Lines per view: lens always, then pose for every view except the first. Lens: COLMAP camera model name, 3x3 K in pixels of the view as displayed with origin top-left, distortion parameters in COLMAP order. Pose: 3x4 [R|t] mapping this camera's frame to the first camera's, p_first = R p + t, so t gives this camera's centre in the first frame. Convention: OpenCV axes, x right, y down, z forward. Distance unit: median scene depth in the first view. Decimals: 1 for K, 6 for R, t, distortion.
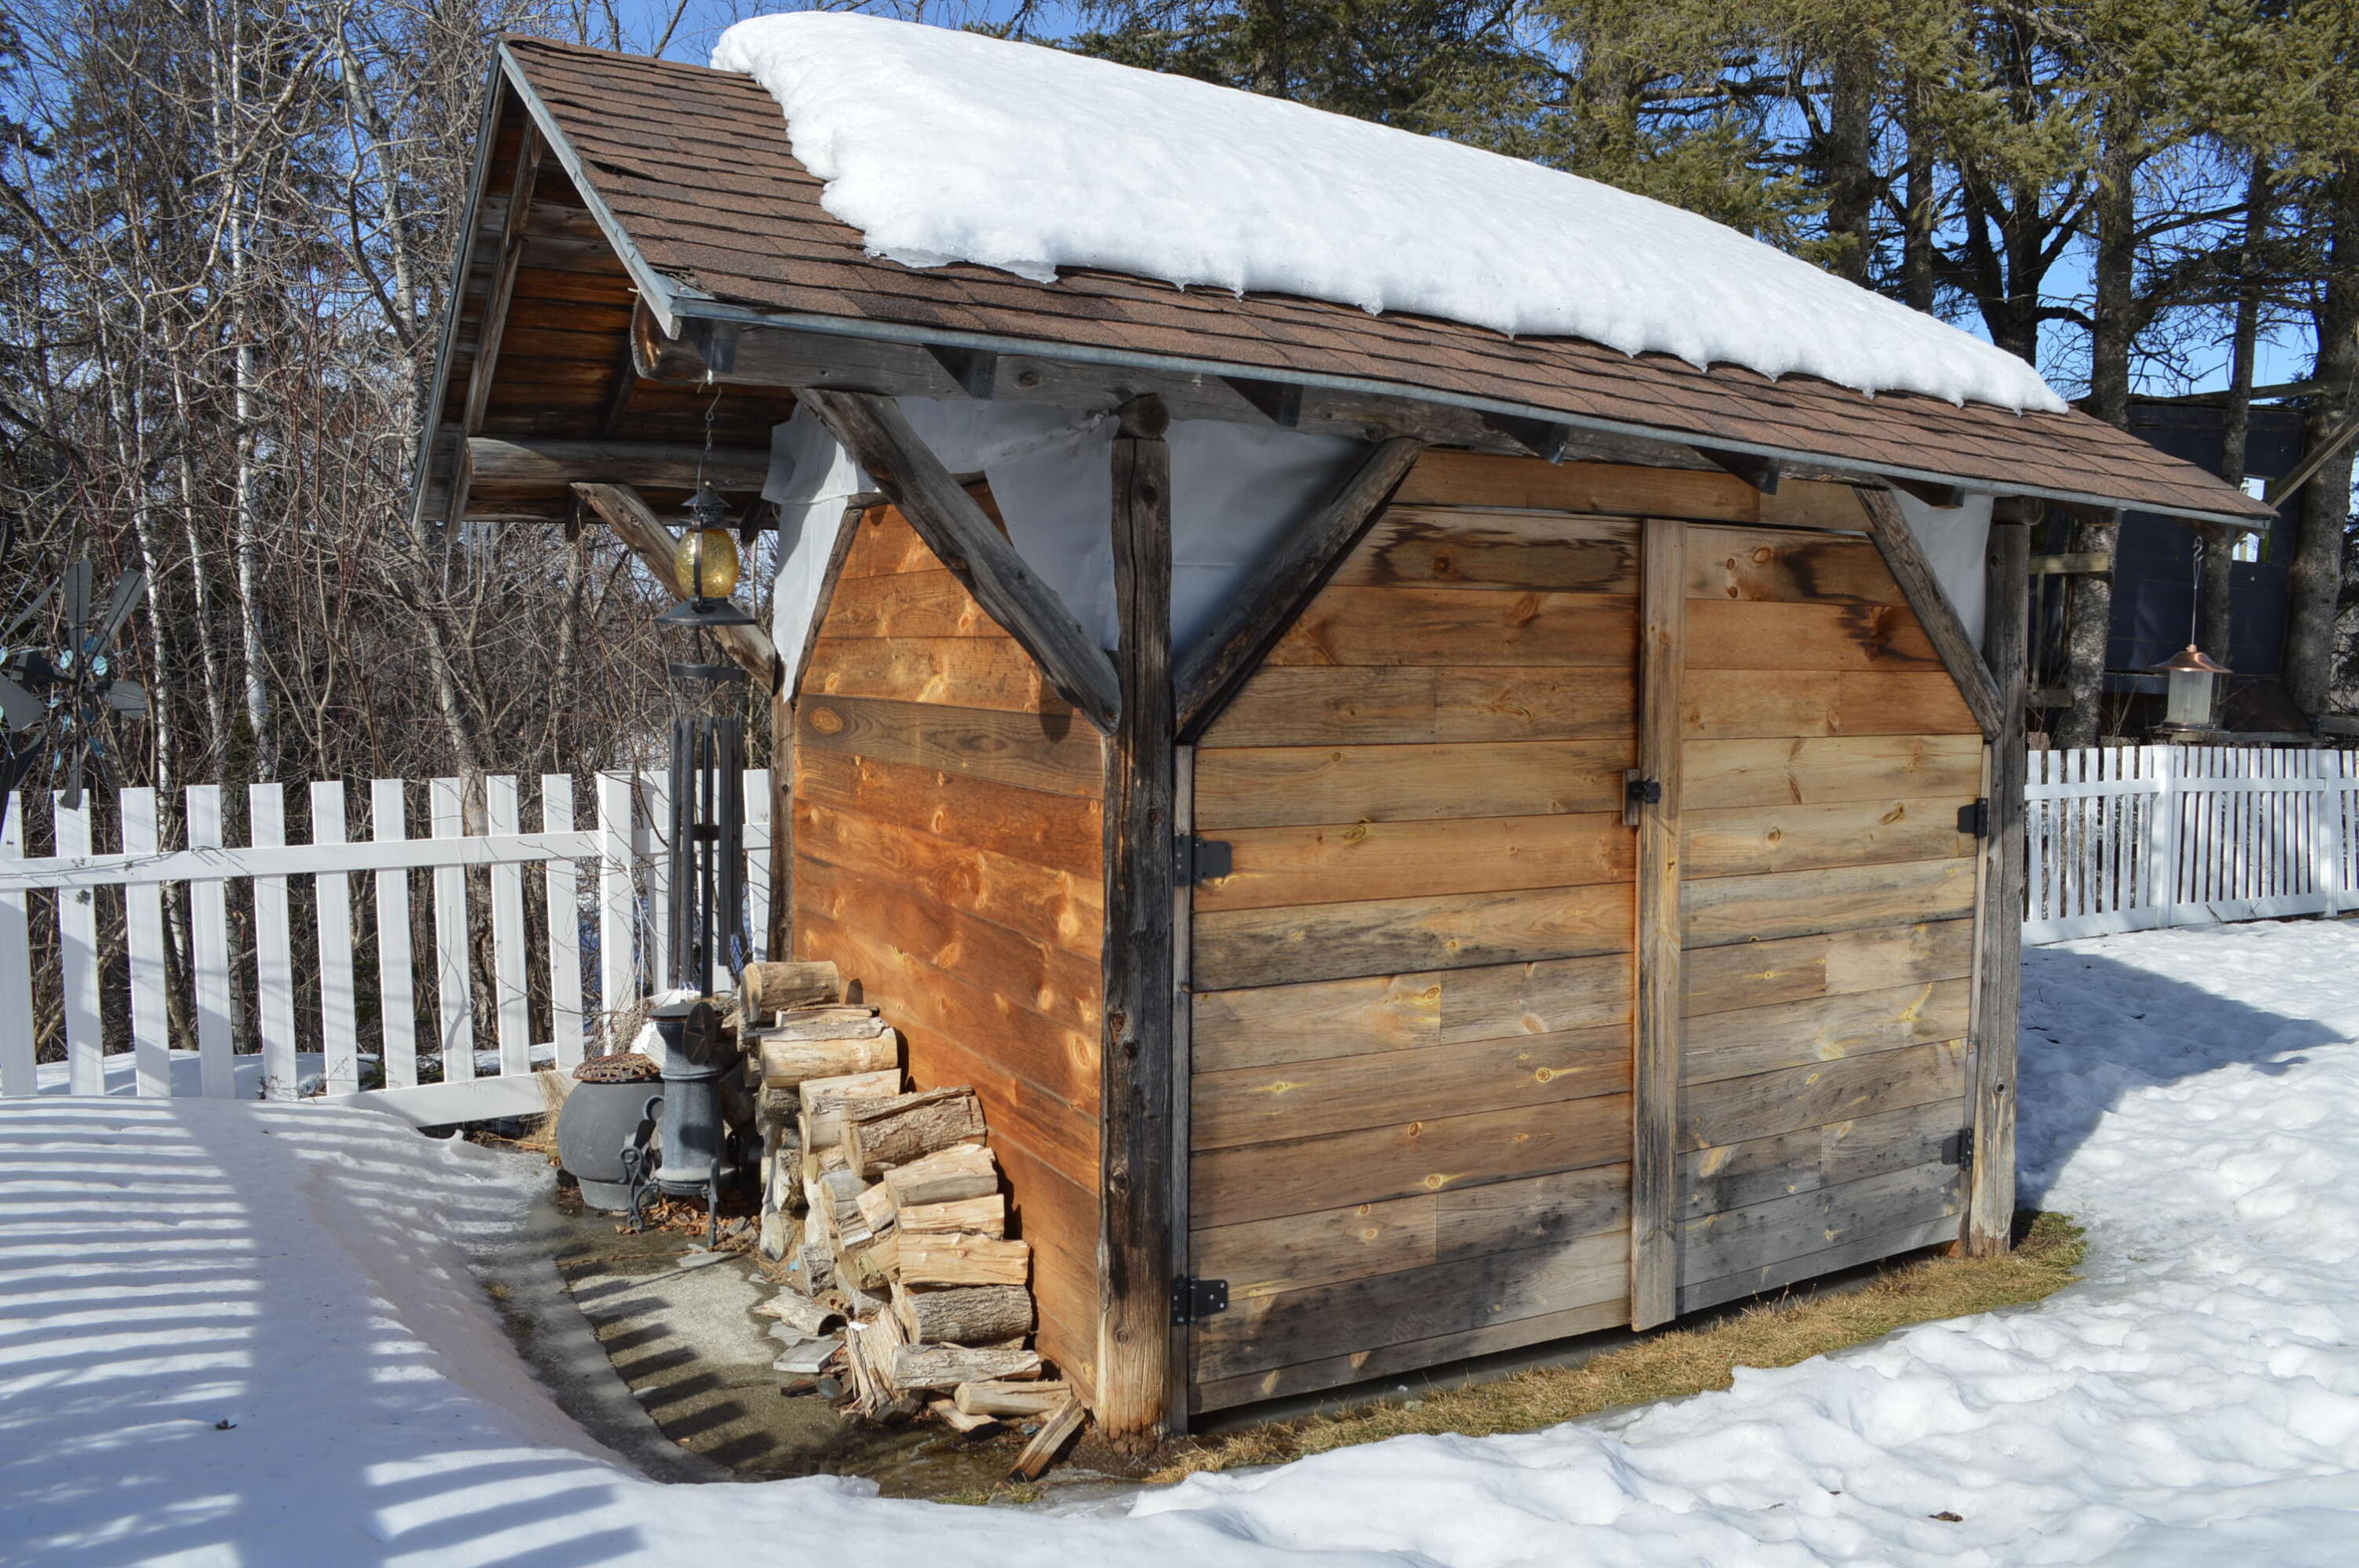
lens RADIAL K [[1891.6, 0, 1181.4], [0, 1891.6, 799.4], [0, 0, 1]] dist [-0.088565, 0.017990]
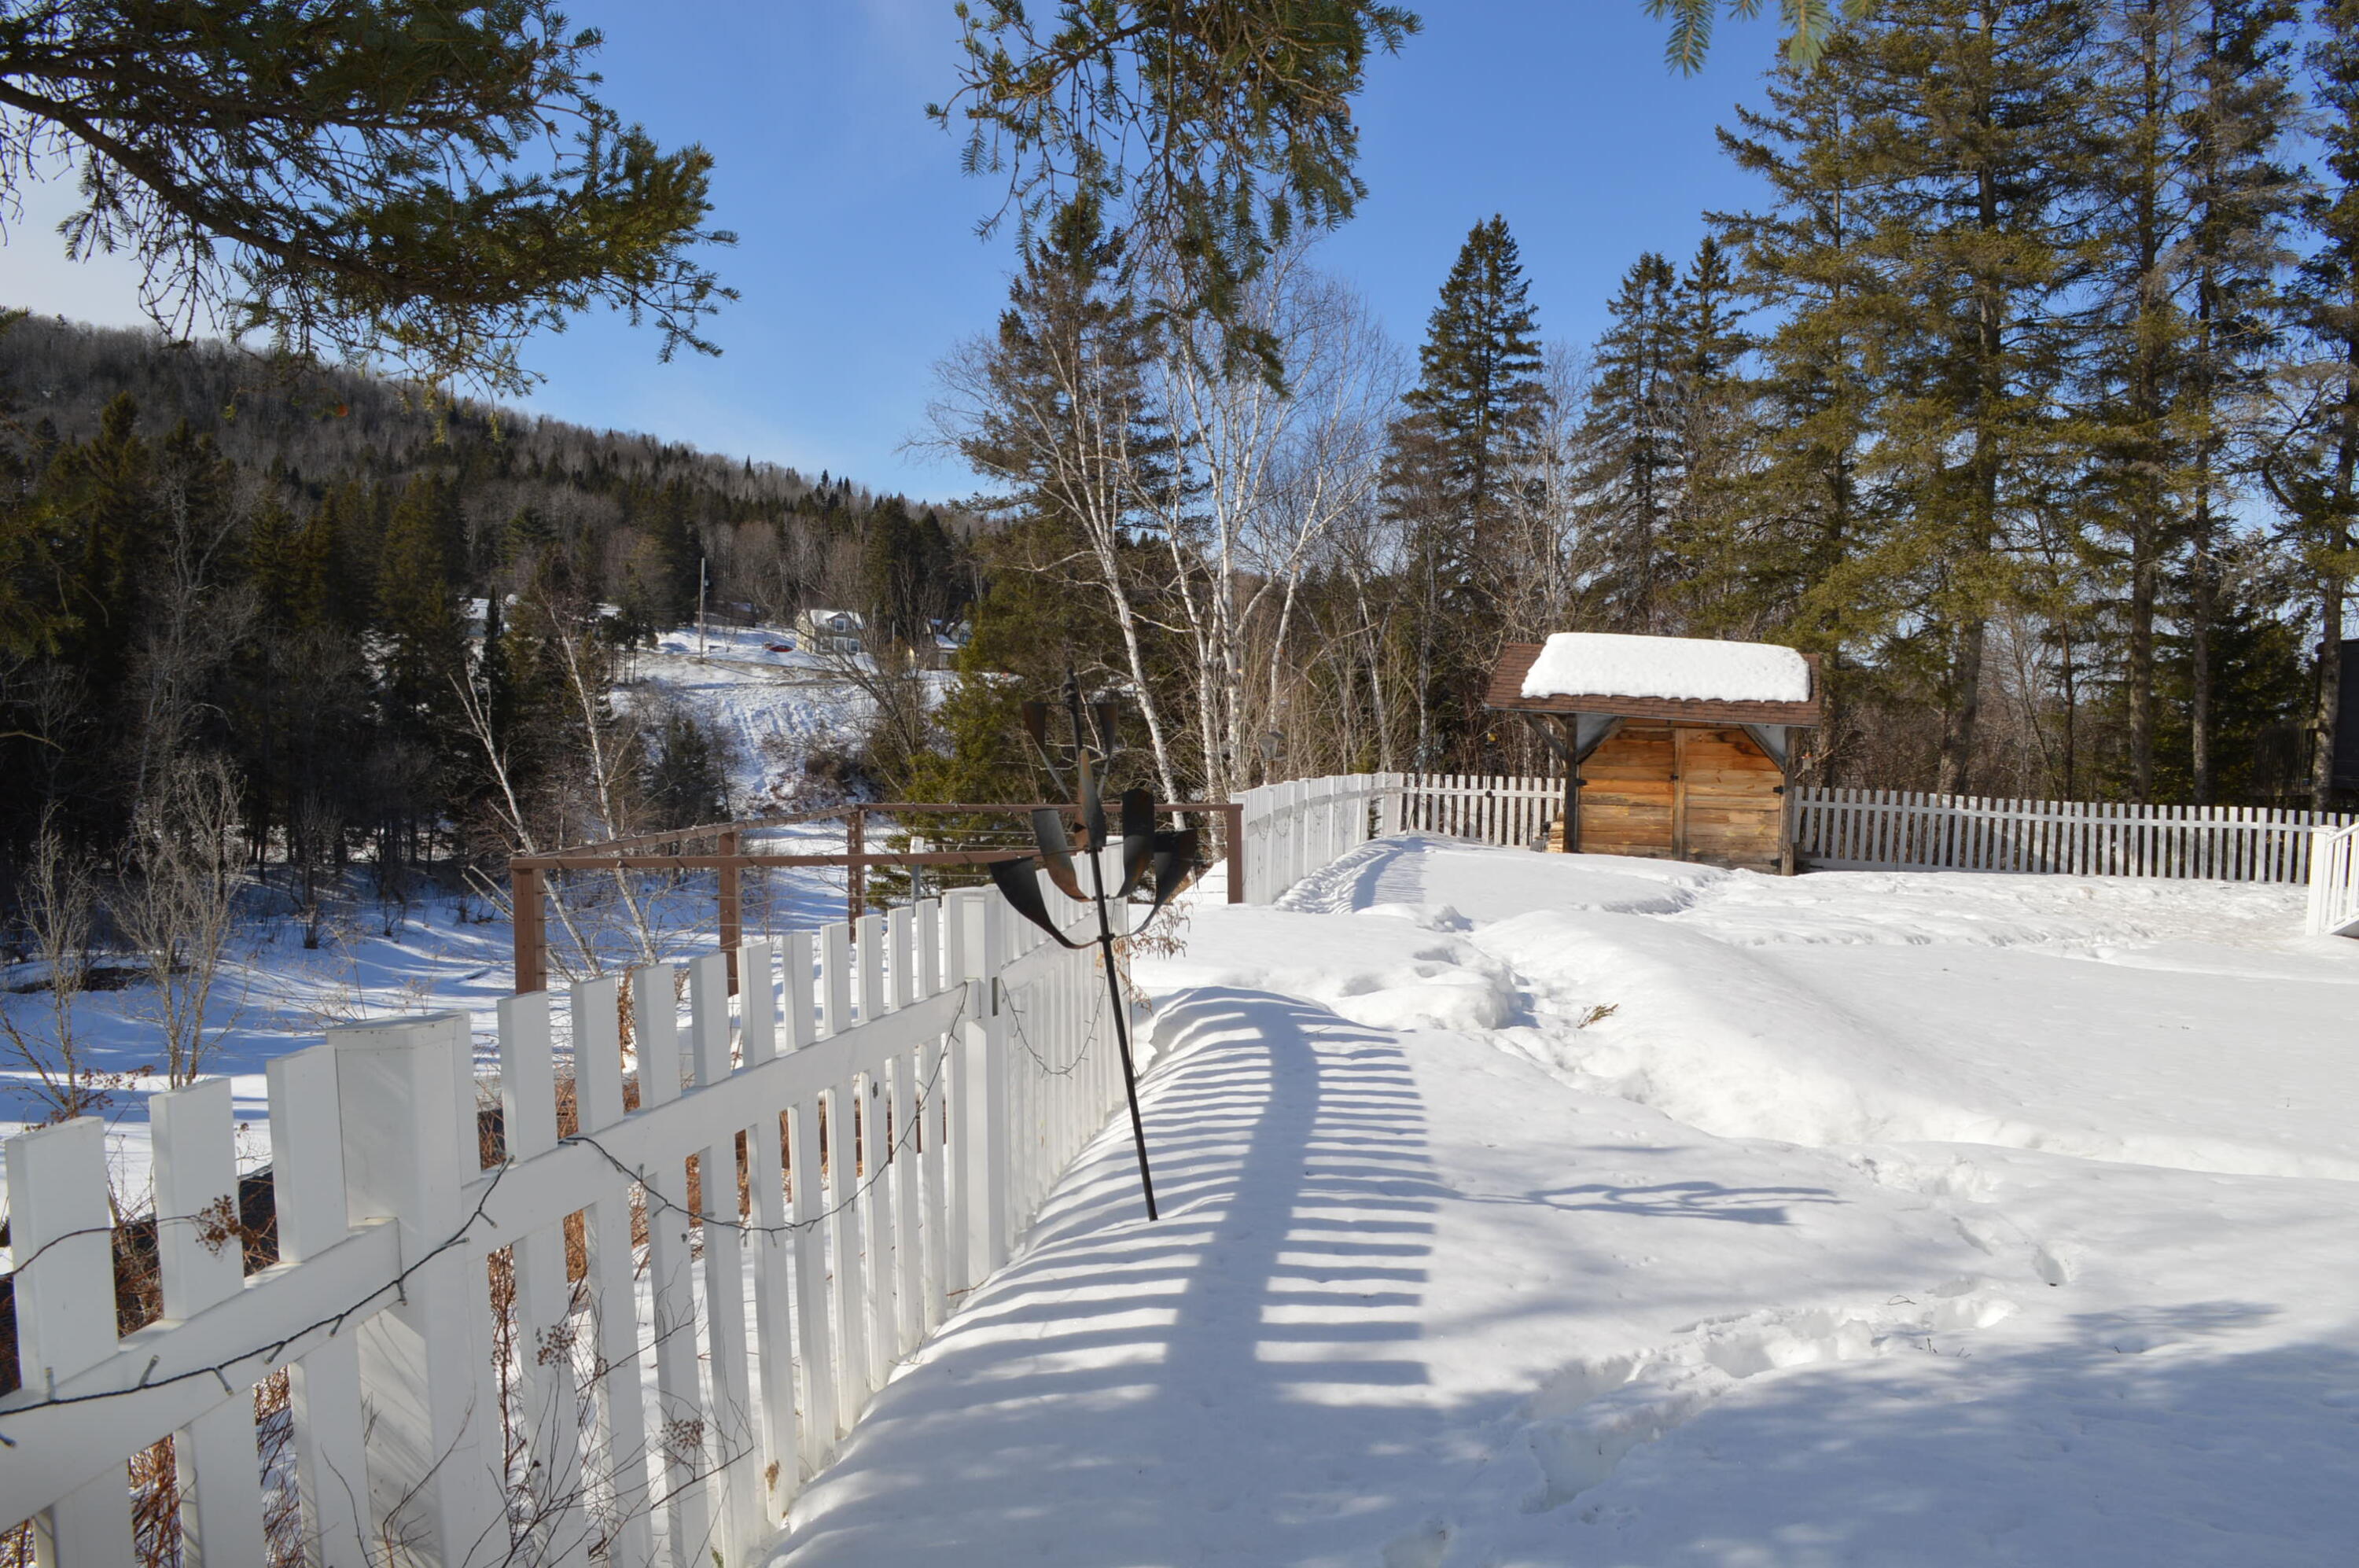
lens RADIAL K [[1891.6, 0, 1180.9], [0, 1891.6, 786.1], [0, 0, 1]] dist [-0.088565, 0.017990]
pose [[0.709900, 0.030930, -0.703623, 2.604163], [-0.076315, 0.996531, -0.033191, 0.264532], [0.700156, 0.077259, 0.709798, -3.284653]]
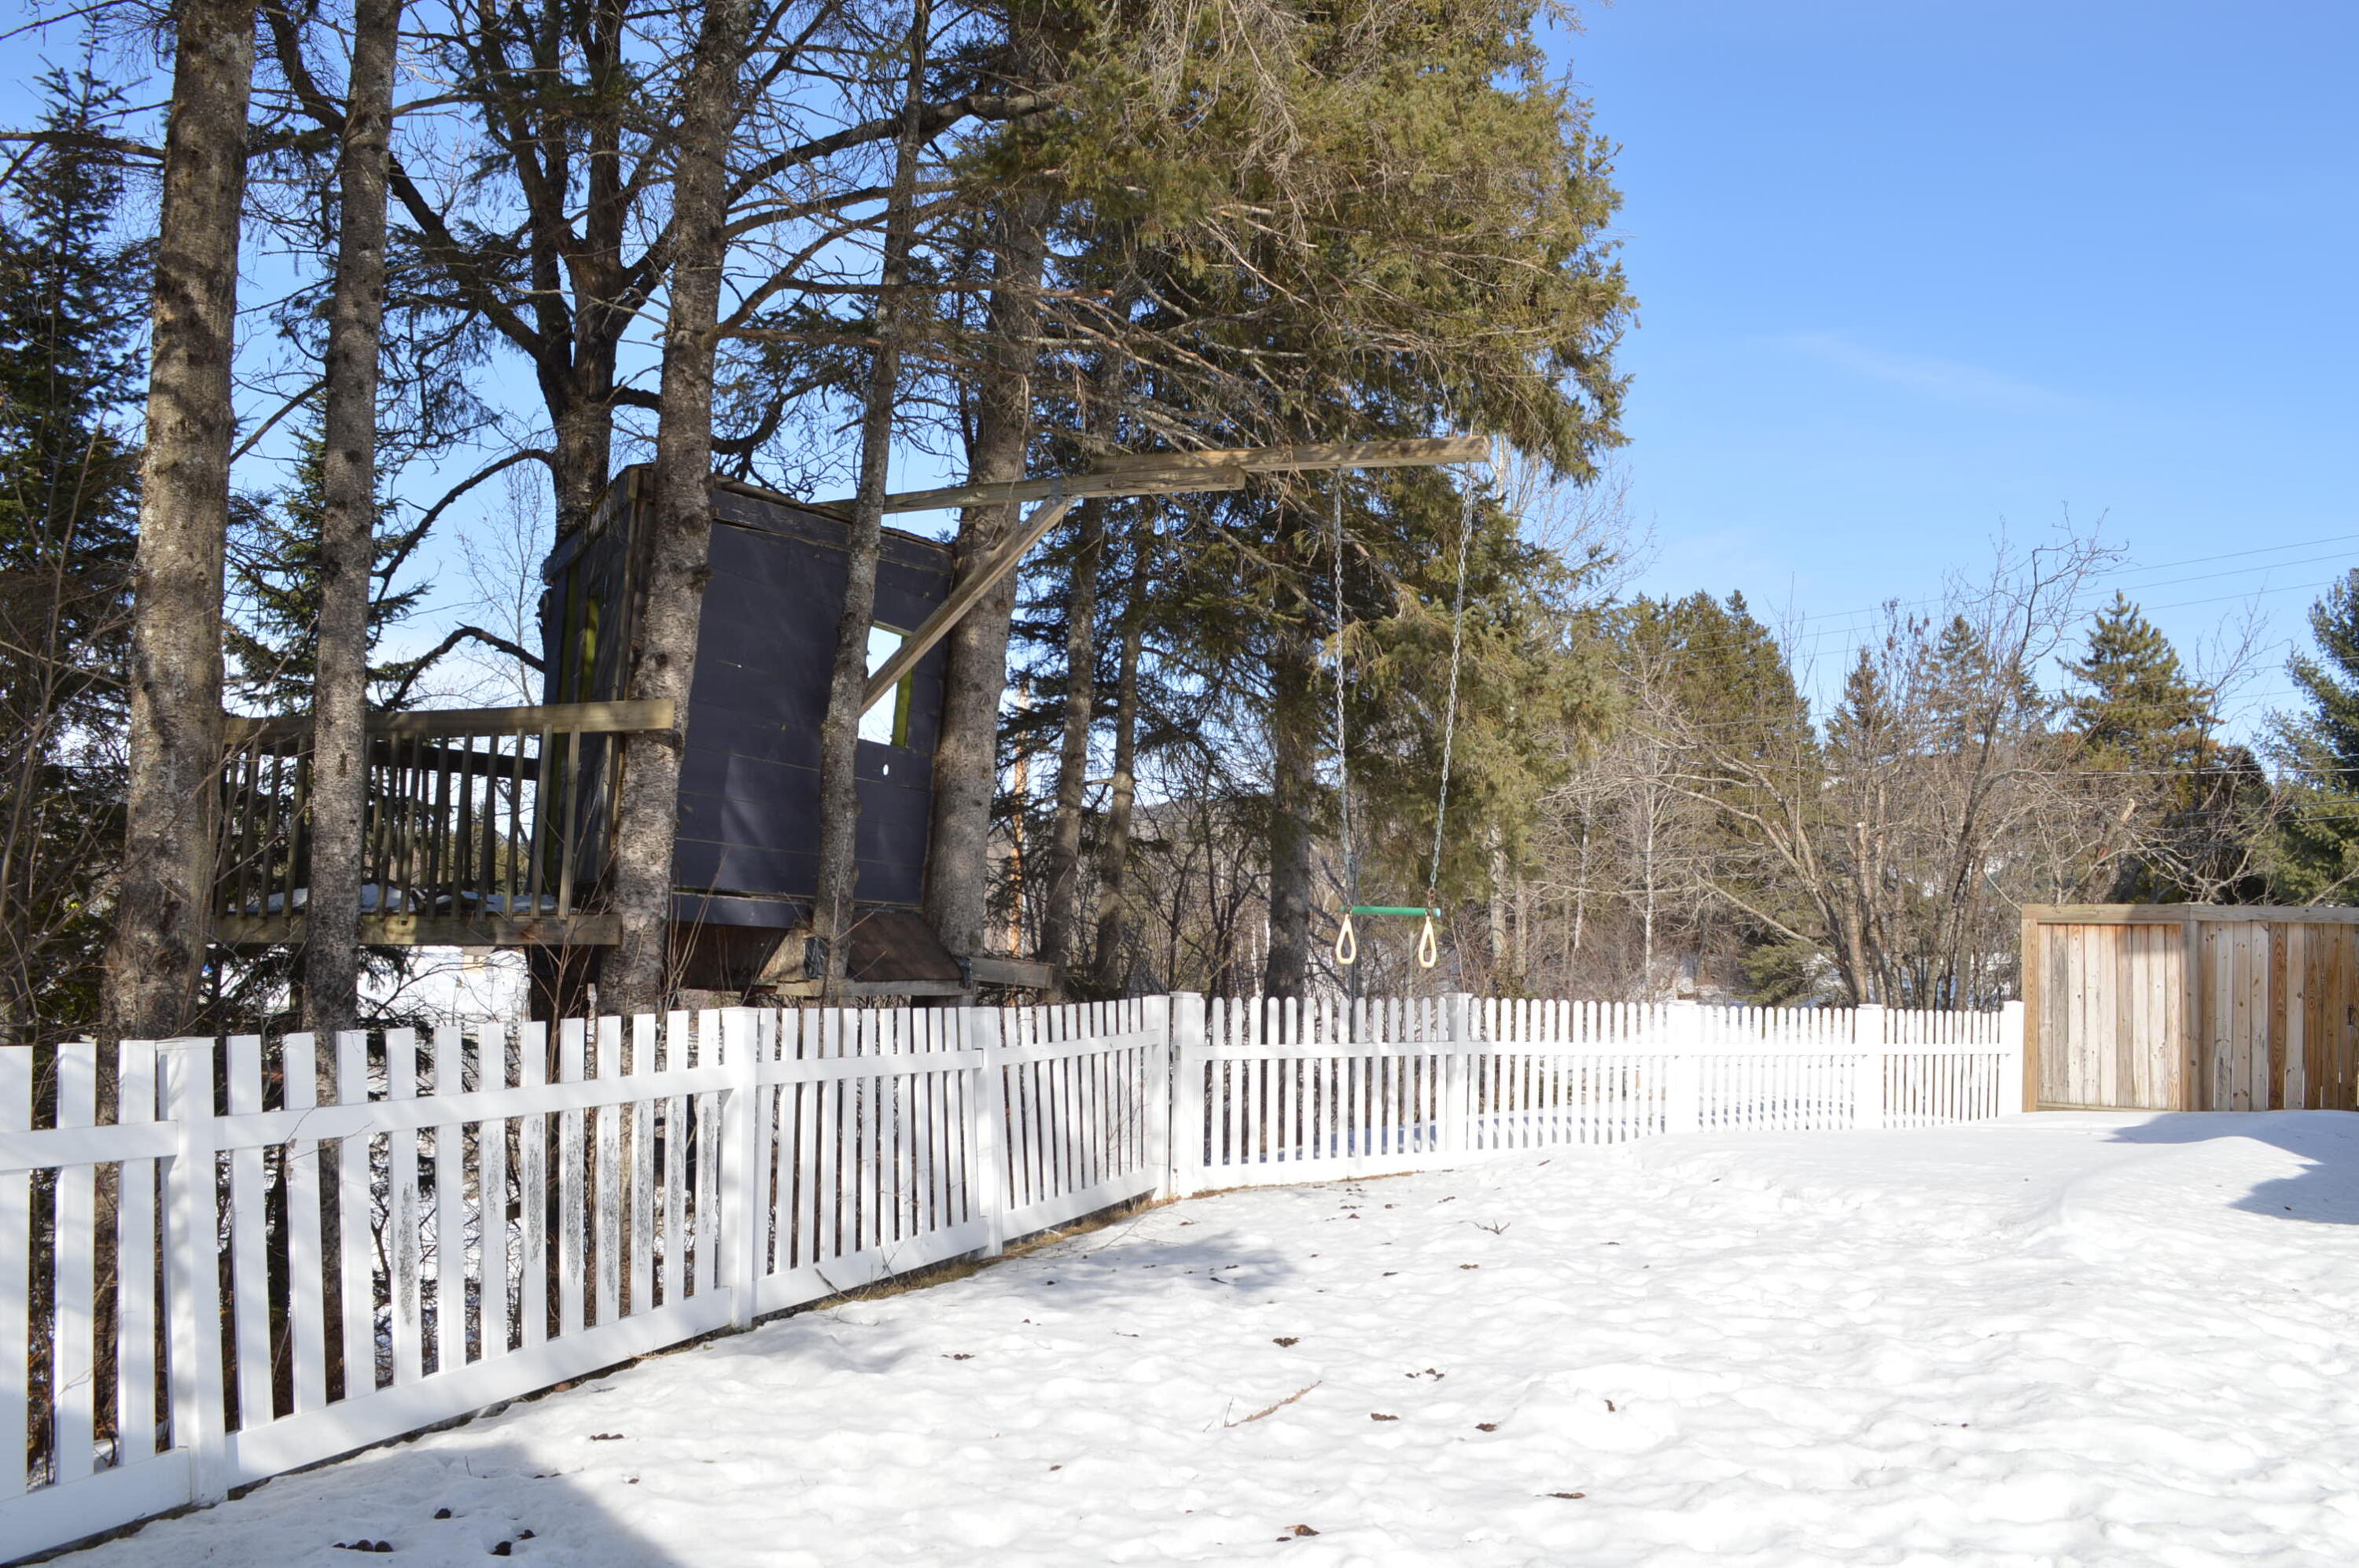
lens RADIAL K [[1891.6, 0, 1180.7], [0, 1891.6, 784.1], [0, 0, 1]] dist [-0.088565, 0.017990]
pose [[0.780957, 0.059068, 0.621785, 0.248565], [0.026686, 0.991453, -0.127703, -0.018494], [-0.624014, 0.116323, 0.772707, 0.414963]]
